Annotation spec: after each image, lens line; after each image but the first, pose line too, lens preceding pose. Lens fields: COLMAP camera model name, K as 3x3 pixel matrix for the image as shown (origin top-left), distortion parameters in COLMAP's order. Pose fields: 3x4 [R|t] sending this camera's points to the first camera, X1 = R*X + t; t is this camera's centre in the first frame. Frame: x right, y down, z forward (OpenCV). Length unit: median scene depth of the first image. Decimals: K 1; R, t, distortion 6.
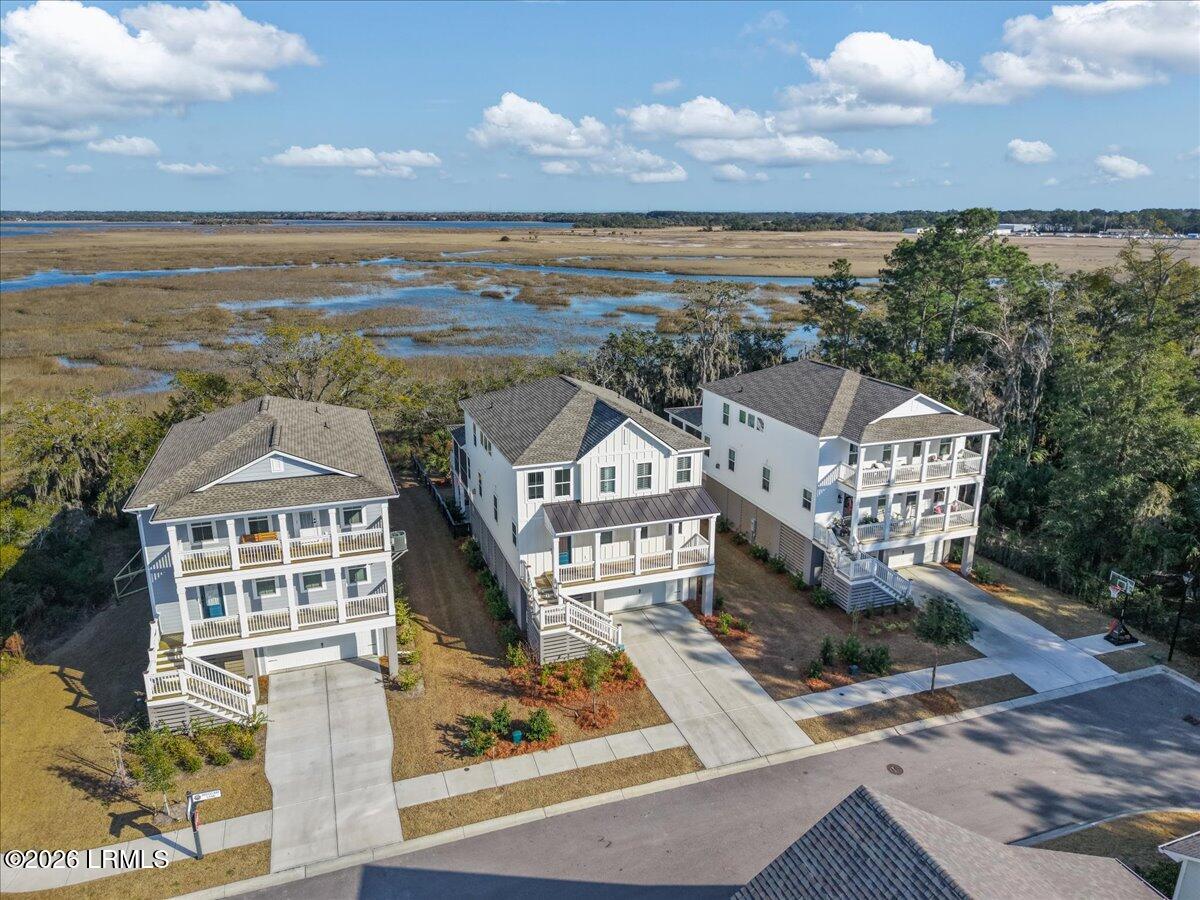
lens RADIAL K [[823.9, 0, 606.3], [0, 823.9, 452.0], [0, 0, 1]] dist [0.049850, -0.080542]
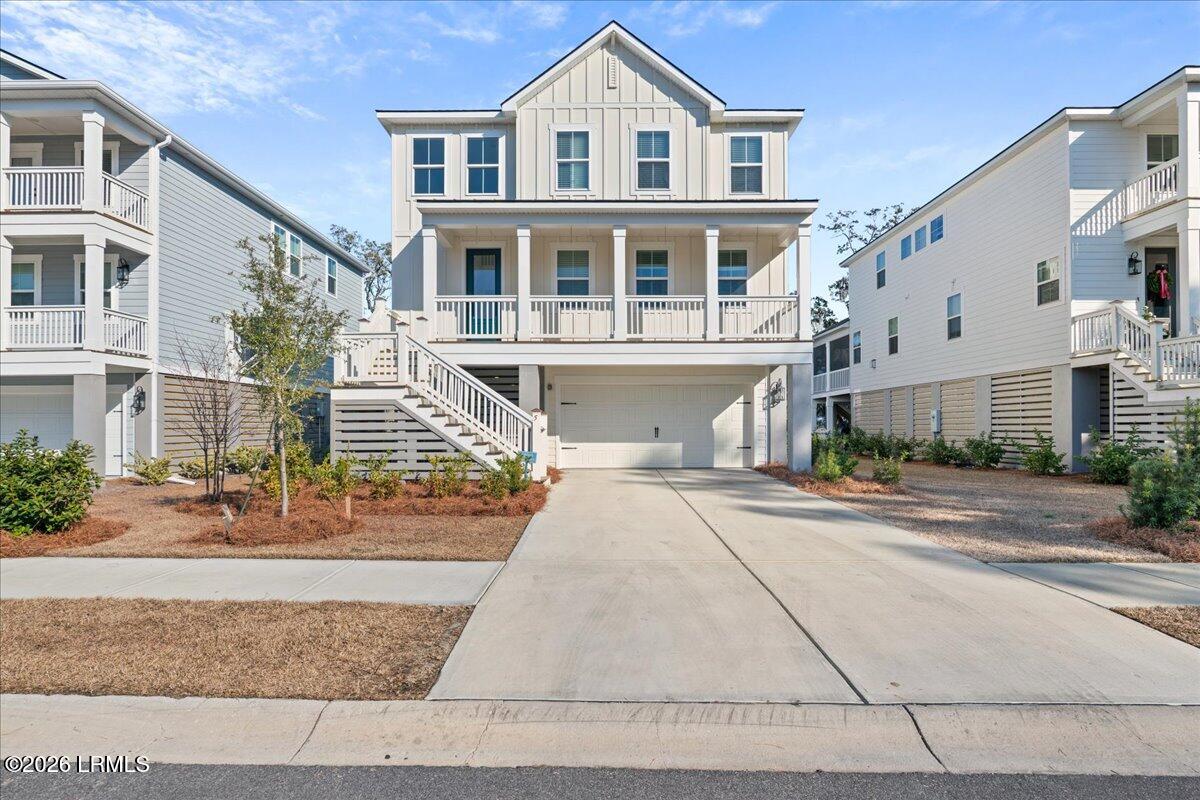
lens RADIAL K [[634.5, 0, 605.6], [0, 634.5, 425.8], [0, 0, 1]] dist [-0.030694, 0.019196]
pose [[0.939990, -0.010685, -0.341036, 0.132992], [-0.088585, 0.957593, -0.274170, 0.259911], [0.329503, 0.287927, 0.899181, 0.643253]]
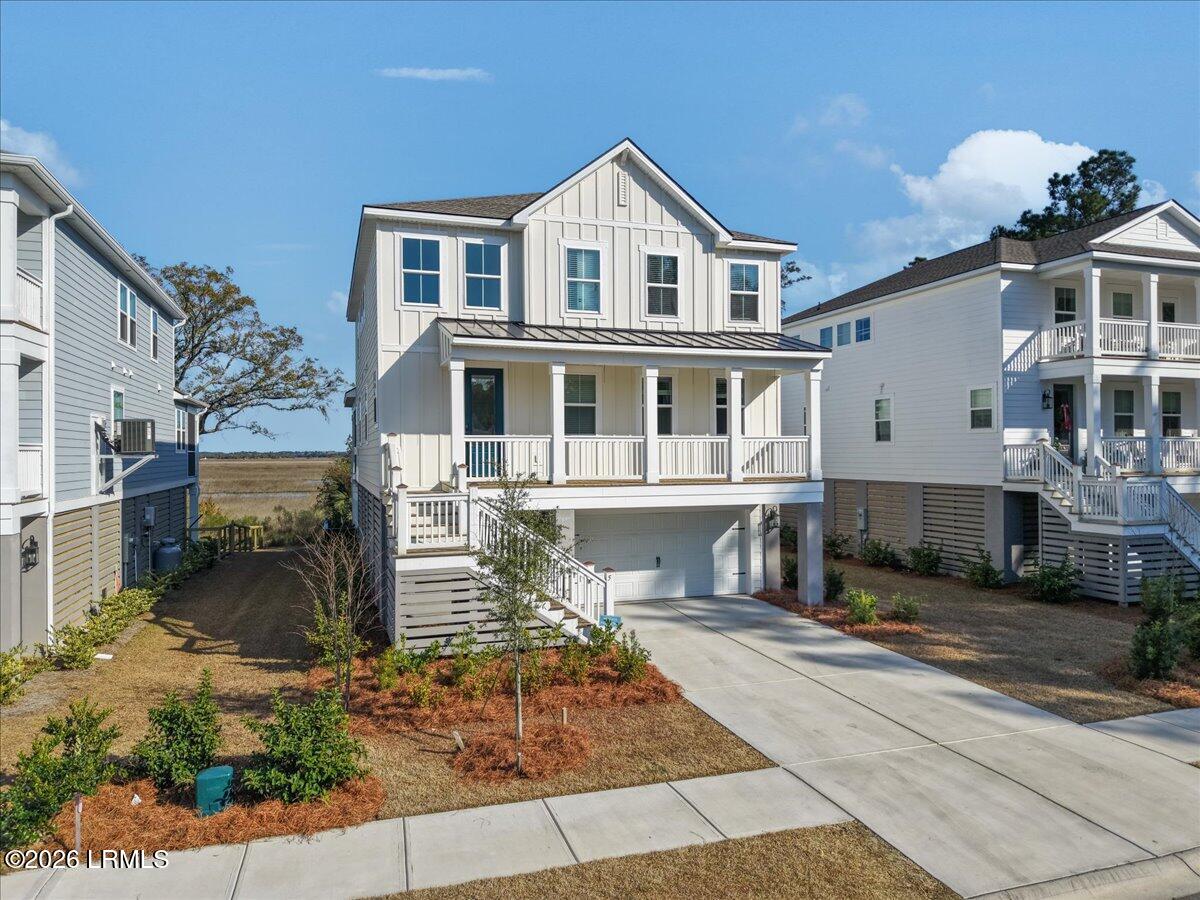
lens RADIAL K [[819.5, 0, 607.4], [0, 819.5, 452.7], [0, 0, 1]] dist [0.002659, -0.005333]
pose [[0.999807, -0.013129, -0.014627, 0.018817], [0.008423, 0.958582, -0.284693, 0.233054], [0.017759, 0.284514, 0.958507, 0.529853]]
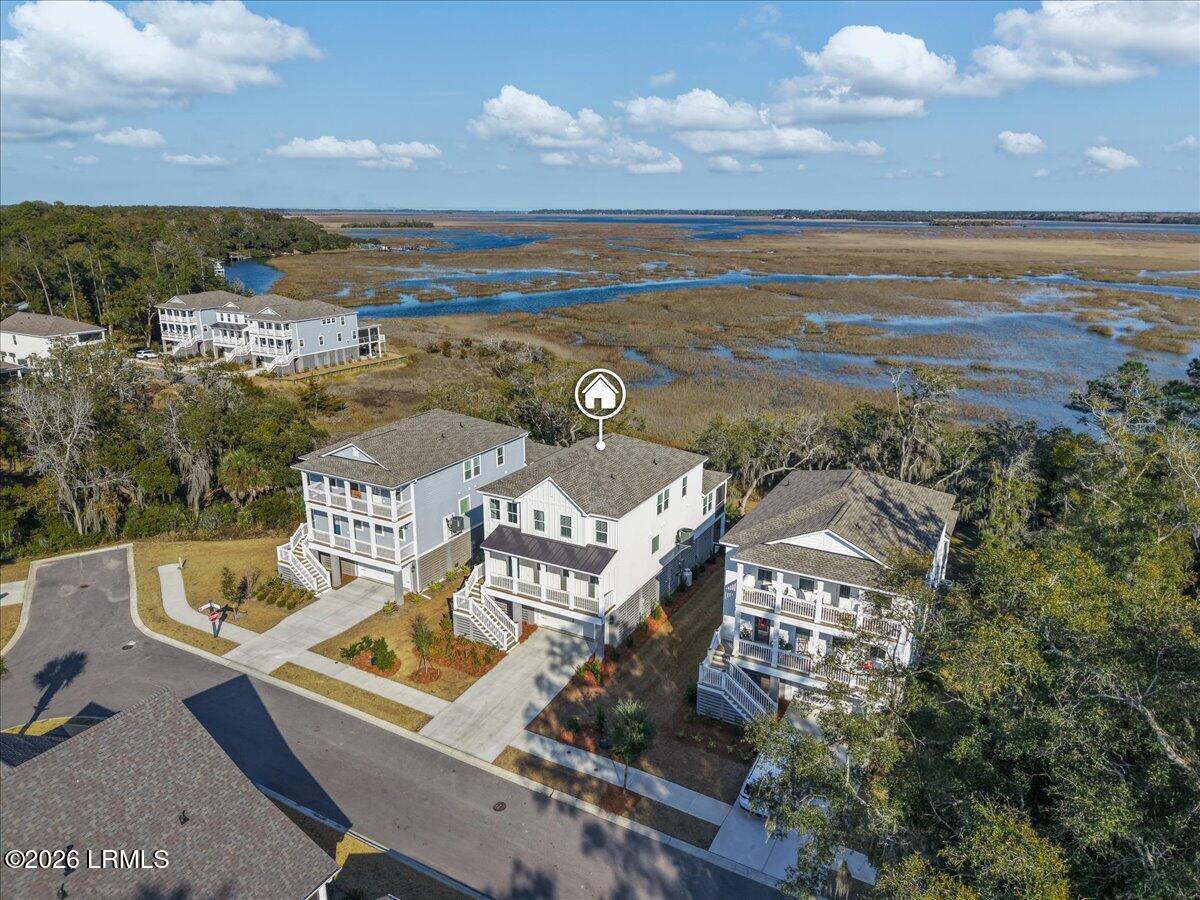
lens RADIAL K [[837.8, 0, 589.6], [0, 837.8, 448.4], [0, 0, 1]] dist [0.042622, -0.062493]
pose [[0.650220, 0.210179, -0.730095, 0.872851], [-0.212136, 0.972978, 0.091172, -0.187311], [0.729529, 0.095597, 0.677236, 0.158312]]
